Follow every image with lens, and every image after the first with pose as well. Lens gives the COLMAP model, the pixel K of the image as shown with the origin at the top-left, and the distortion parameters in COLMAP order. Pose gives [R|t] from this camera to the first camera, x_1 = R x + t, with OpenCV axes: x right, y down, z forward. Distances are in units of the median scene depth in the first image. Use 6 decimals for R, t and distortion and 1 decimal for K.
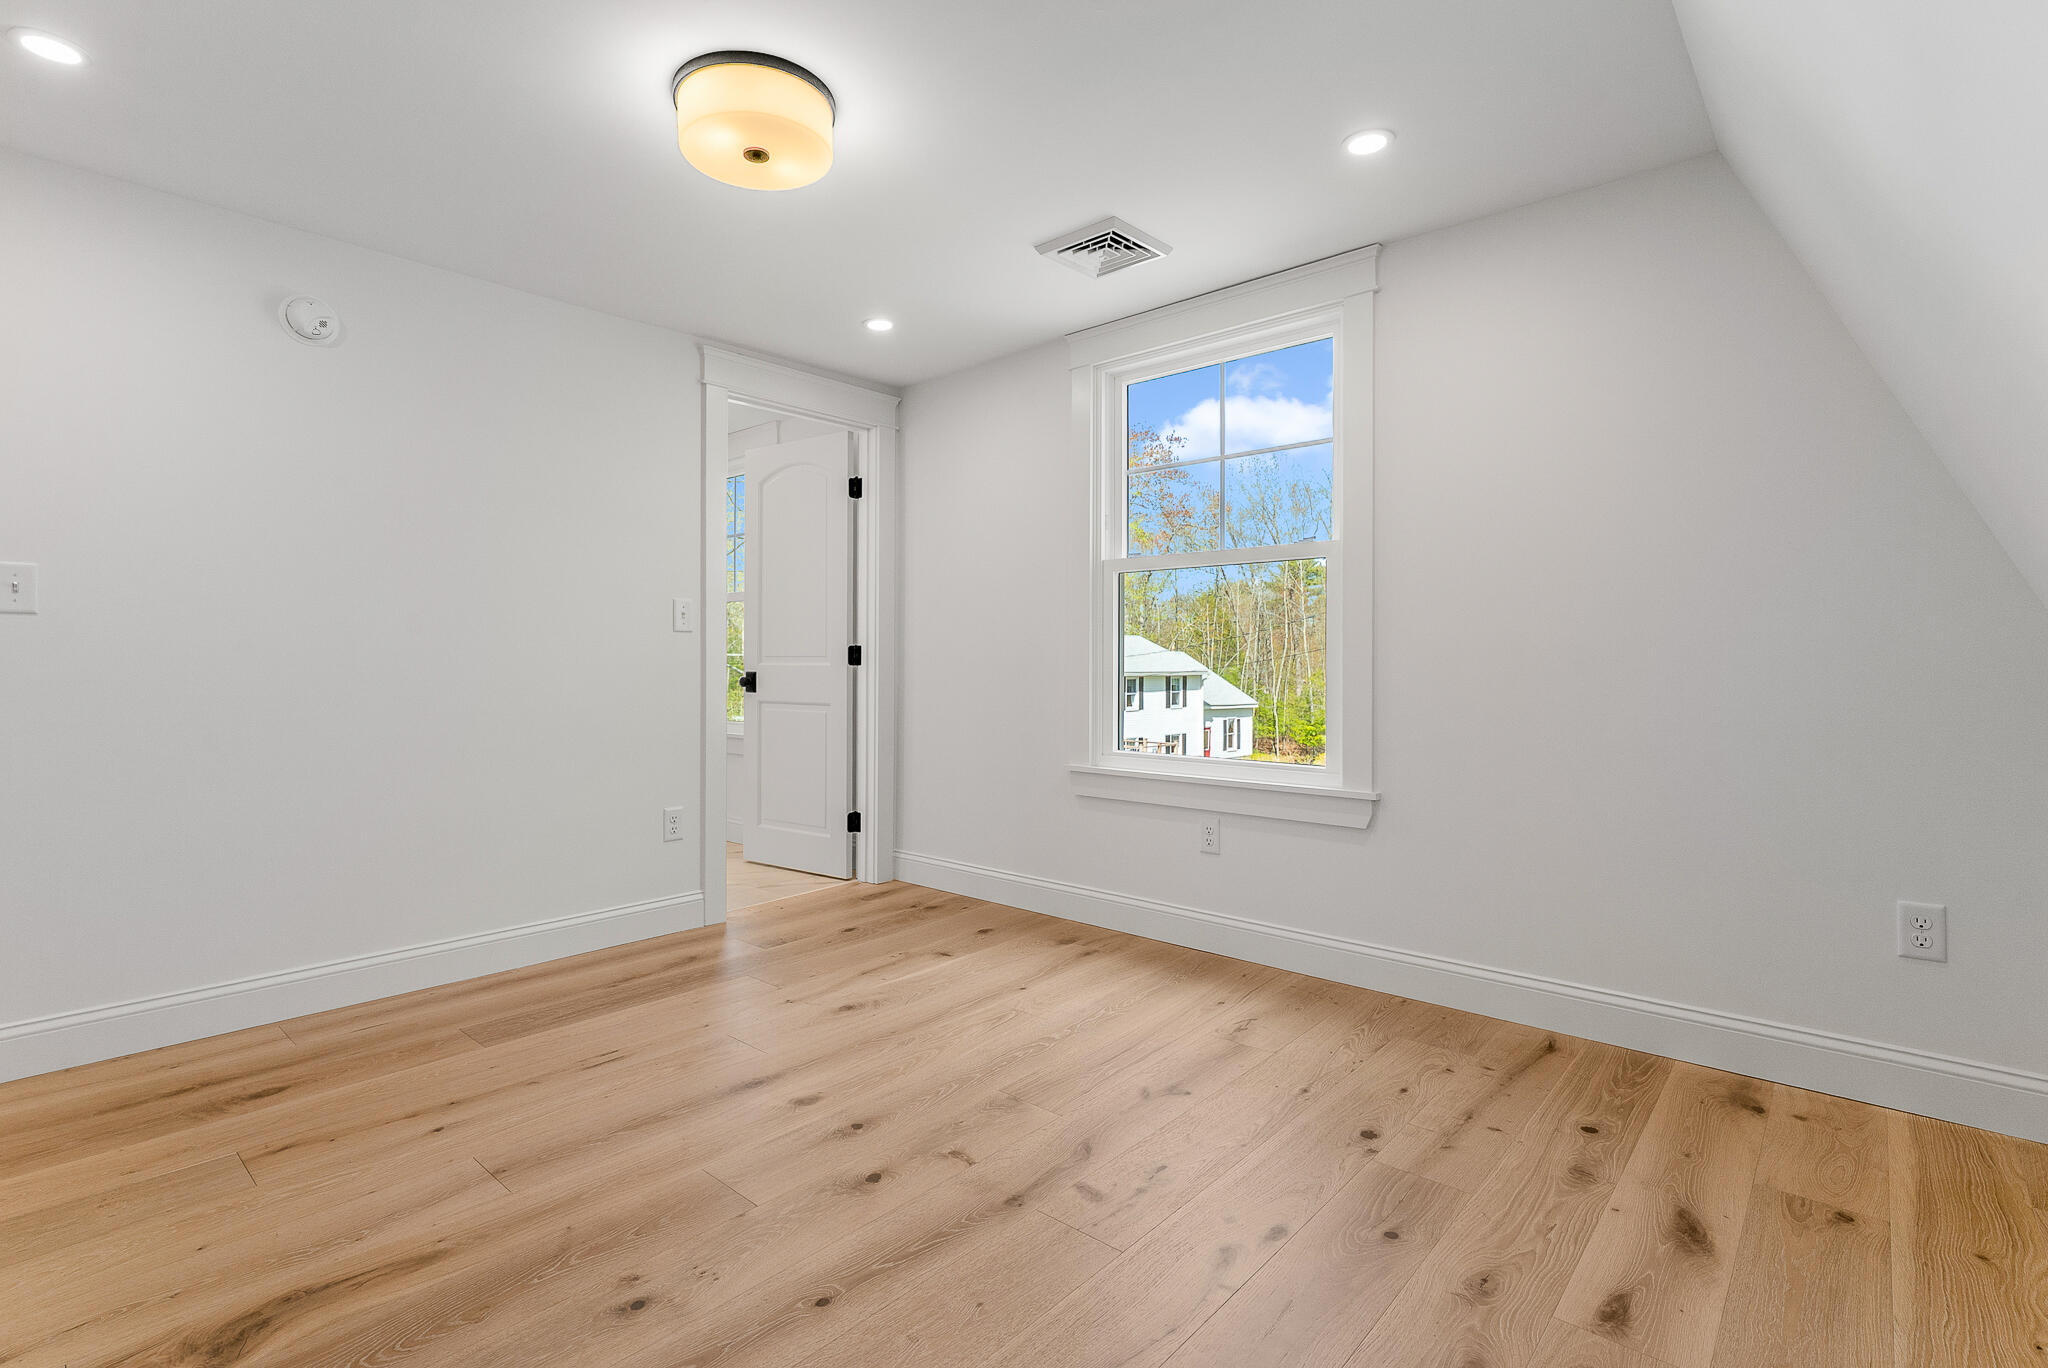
lens RADIAL K [[966.5, 0, 1024.8], [0, 966.5, 661.7], [0, 0, 1]] dist [-0.002224, -0.000365]
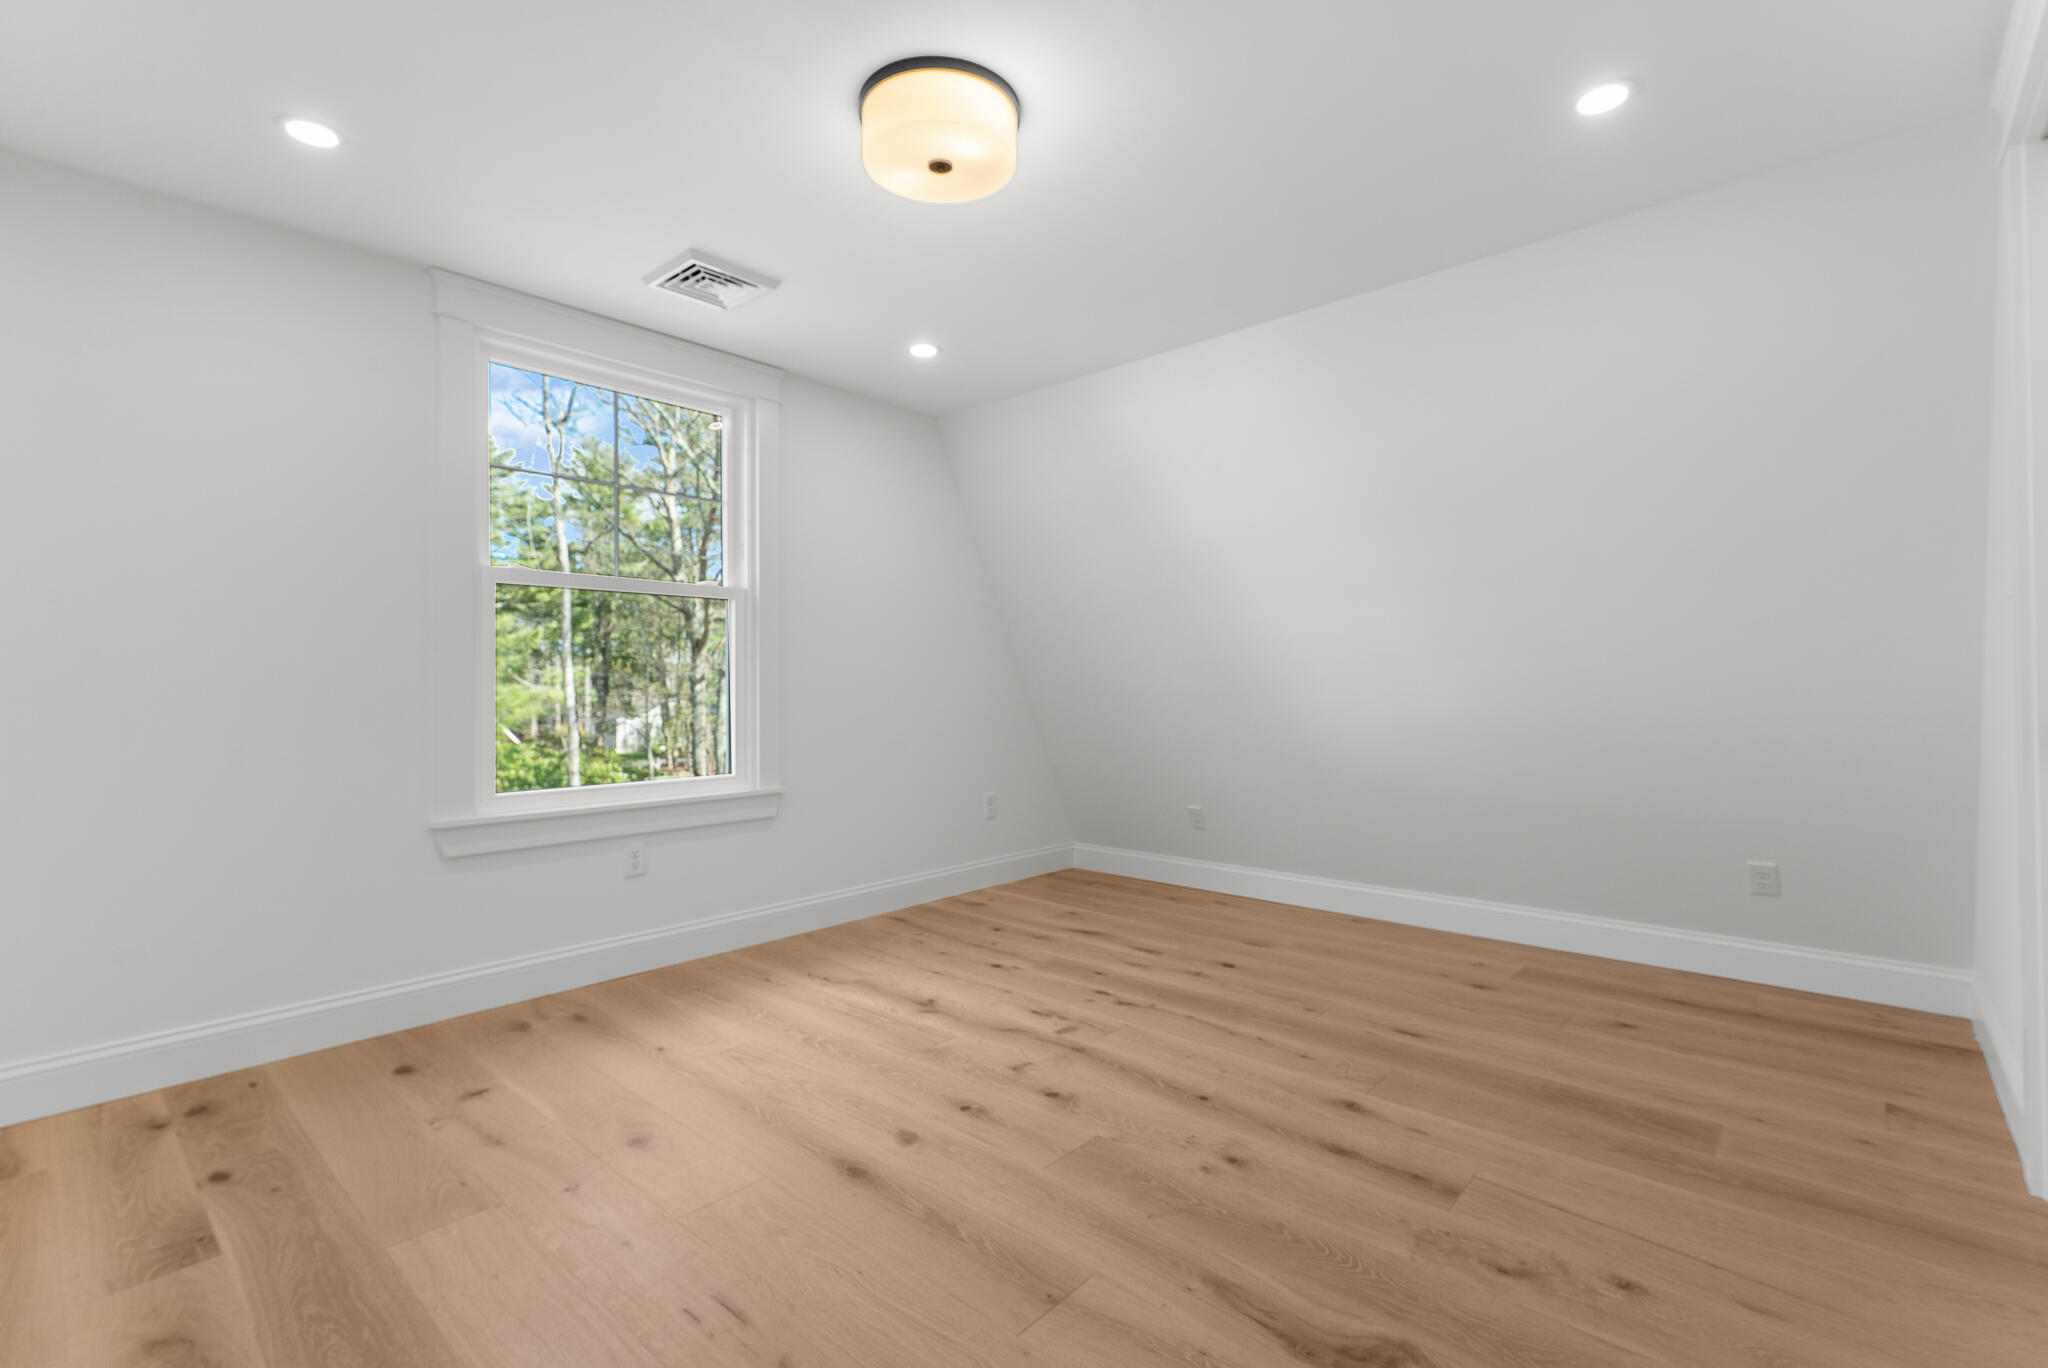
lens RADIAL K [[916.7, 0, 1024.0], [0, 916.7, 684.0], [0, 0, 1]] dist [0.001430, 0.000022]
pose [[-0.002158, 0.000892, 0.999997, -0.987819], [0.004020, 0.999992, -0.000883, -0.001244], [-0.999990, 0.004018, -0.002161, 0.756554]]
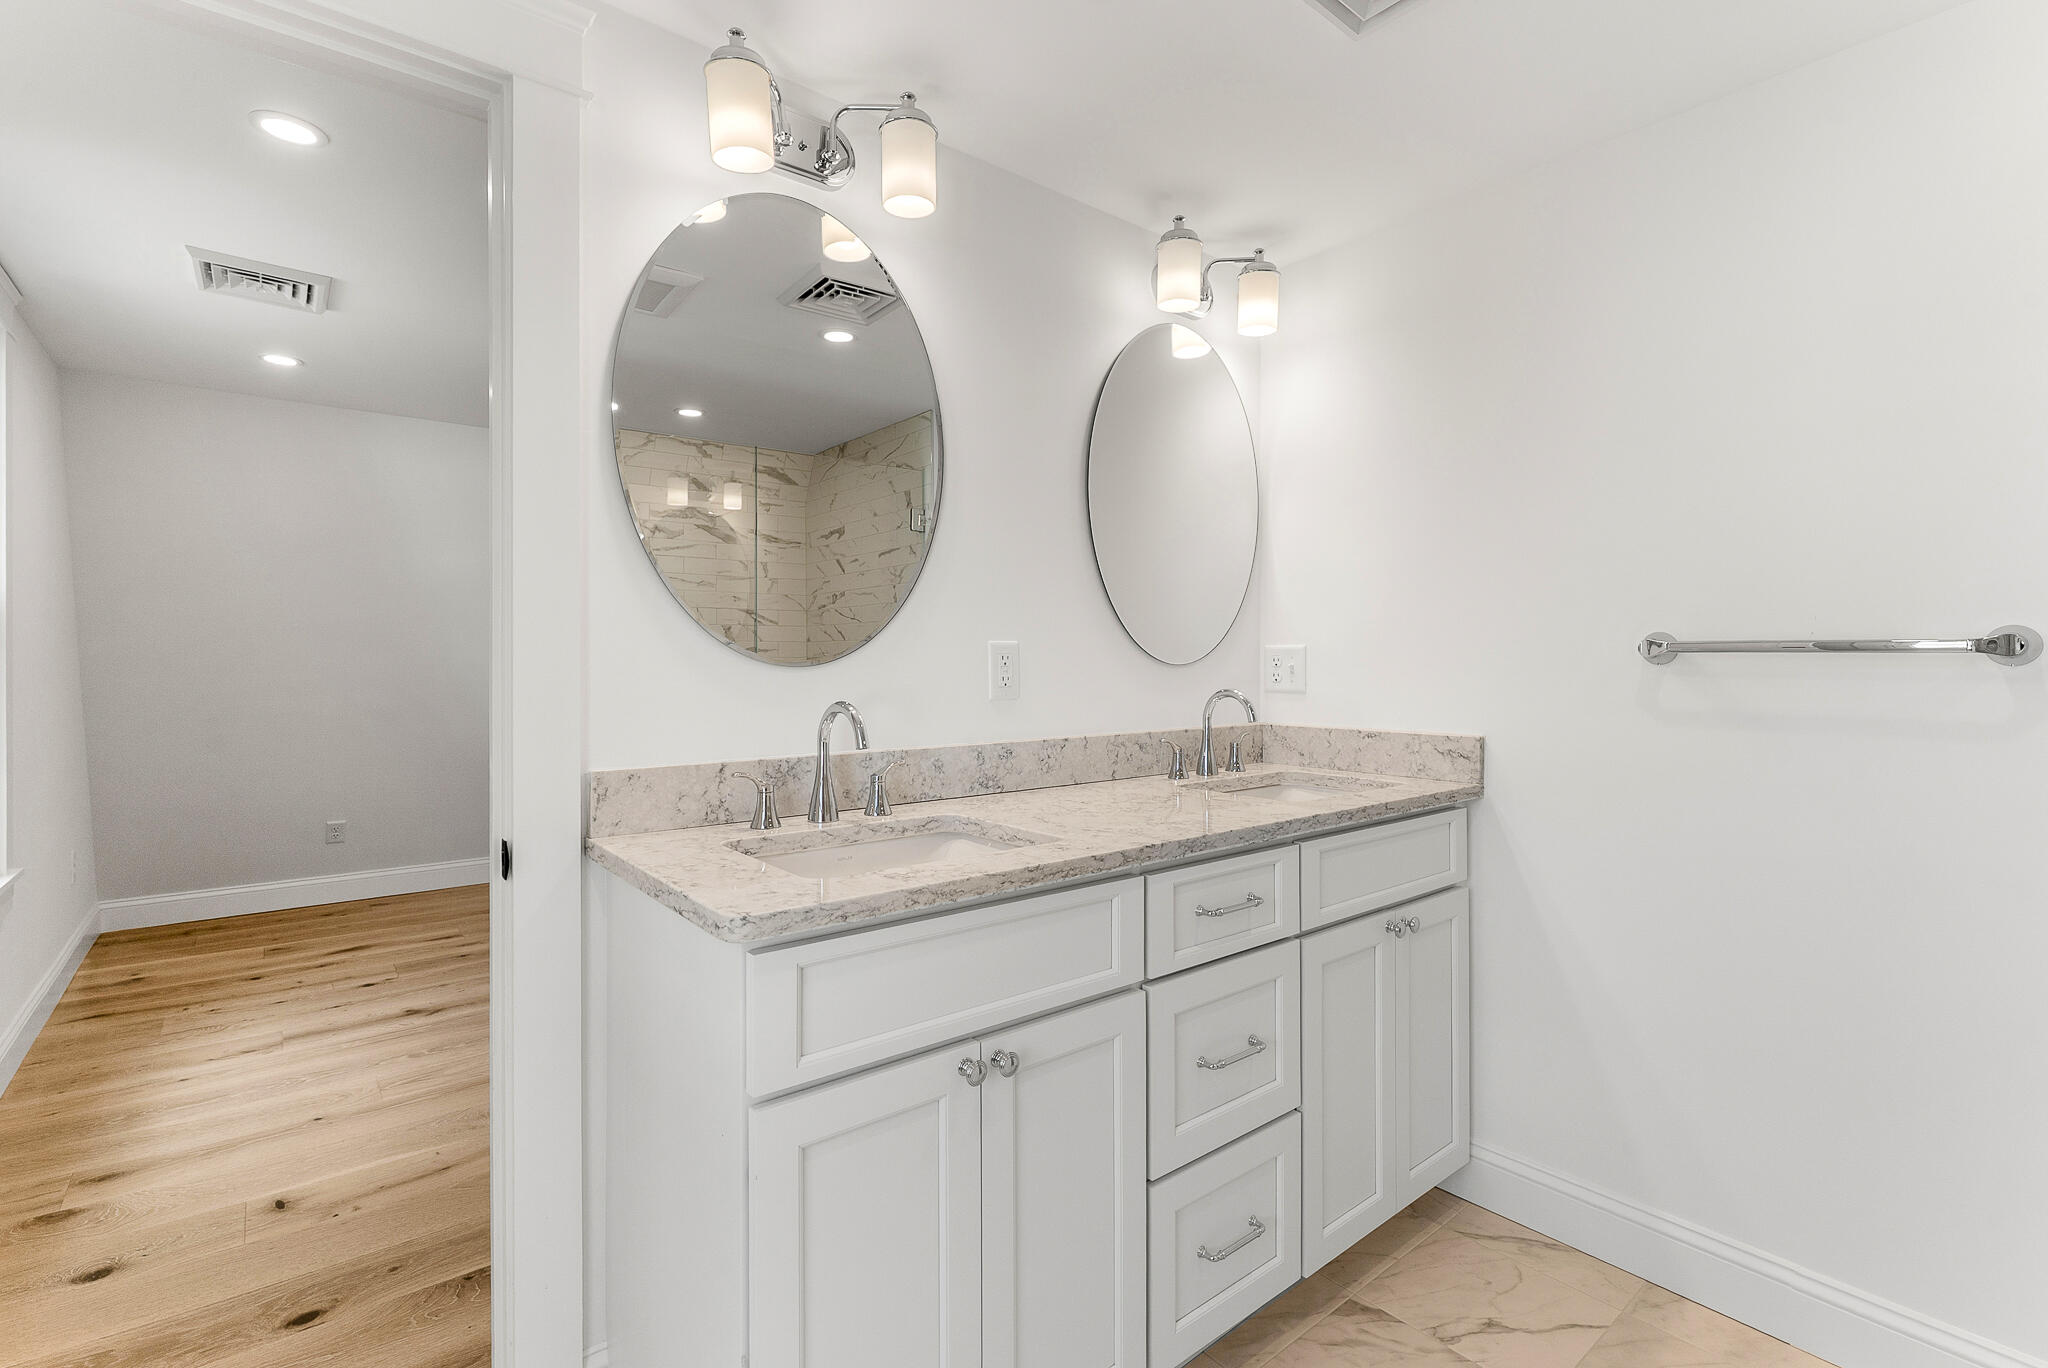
lens RADIAL K [[940.4, 0, 1018.6], [0, 940.4, 659.3], [0, 0, 1]] dist [-0.001005, -0.000156]
pose [[-0.986085, 0.004719, 0.166178, -0.860328], [0.004389, 0.999988, -0.002355, -0.070616], [-0.166187, -0.001593, -0.986093, 1.965455]]
